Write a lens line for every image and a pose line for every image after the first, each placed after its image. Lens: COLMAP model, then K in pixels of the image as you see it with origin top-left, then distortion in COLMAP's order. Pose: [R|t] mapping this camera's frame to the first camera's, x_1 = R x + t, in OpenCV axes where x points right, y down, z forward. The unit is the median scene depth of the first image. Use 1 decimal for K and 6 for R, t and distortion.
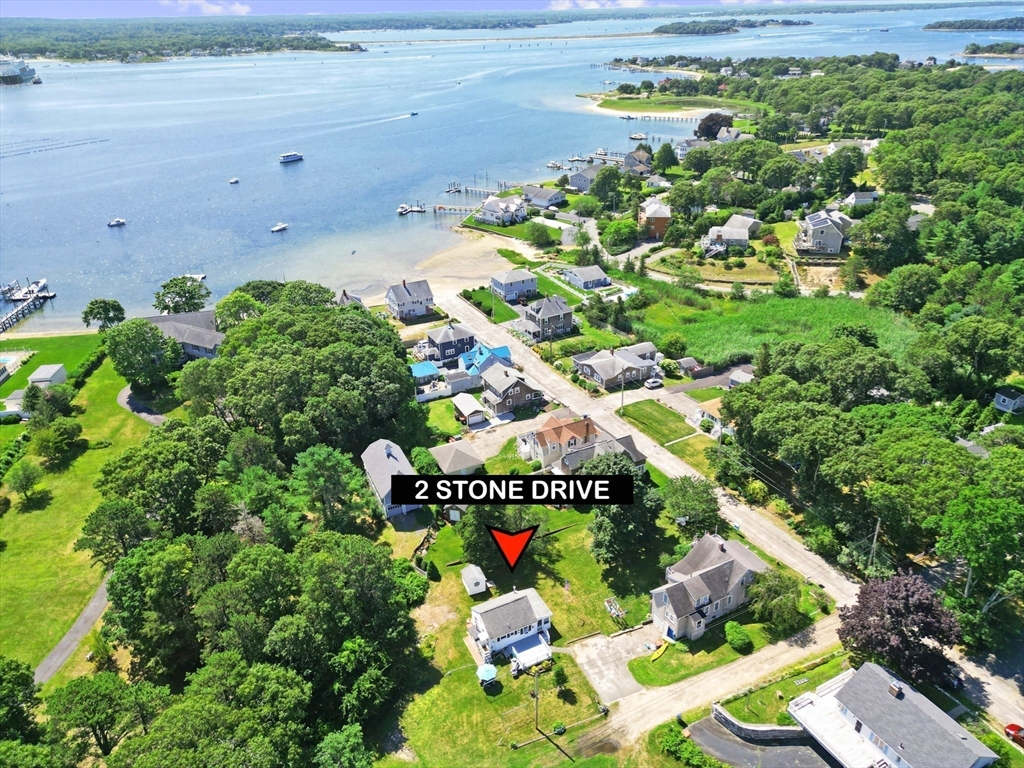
lens RADIAL K [[707.4, 0, 513.3], [0, 707.4, 399.5], [0, 0, 1]] dist [0.061945, -0.048237]
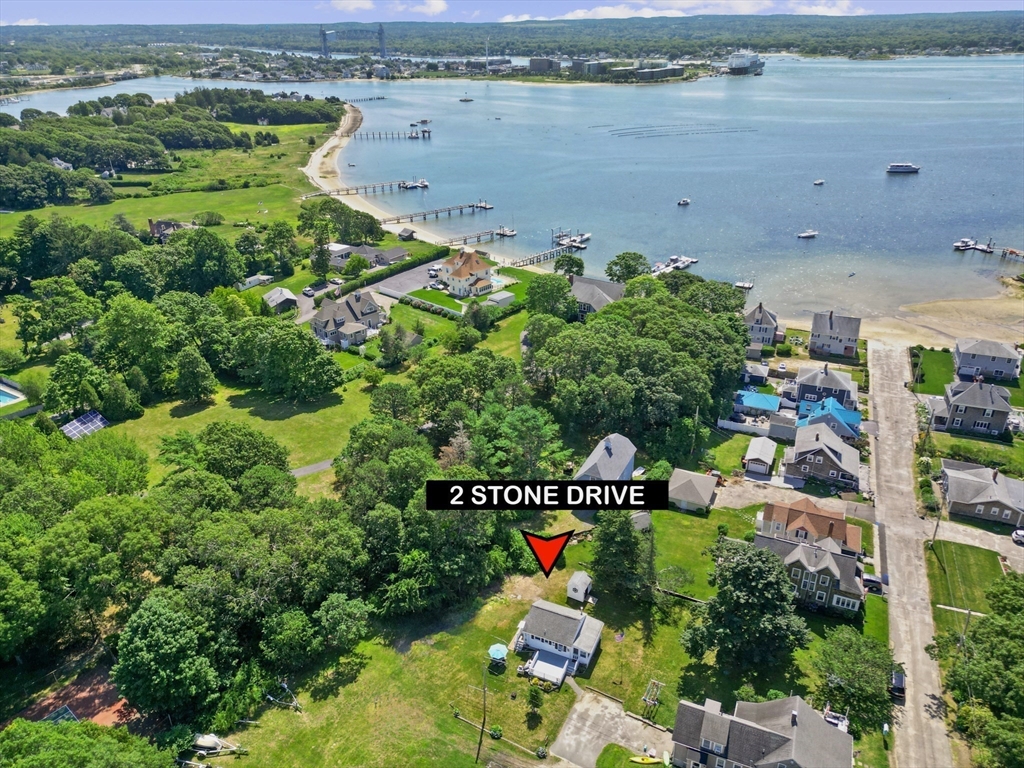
lens RADIAL K [[707.4, 0, 513.3], [0, 707.4, 399.5], [0, 0, 1]] dist [0.061945, -0.048237]
pose [[0.633177, 0.370292, -0.679685, 0.310801], [-0.367763, 0.916610, 0.156769, -0.074241], [0.681056, 0.150700, 0.716556, 0.113559]]
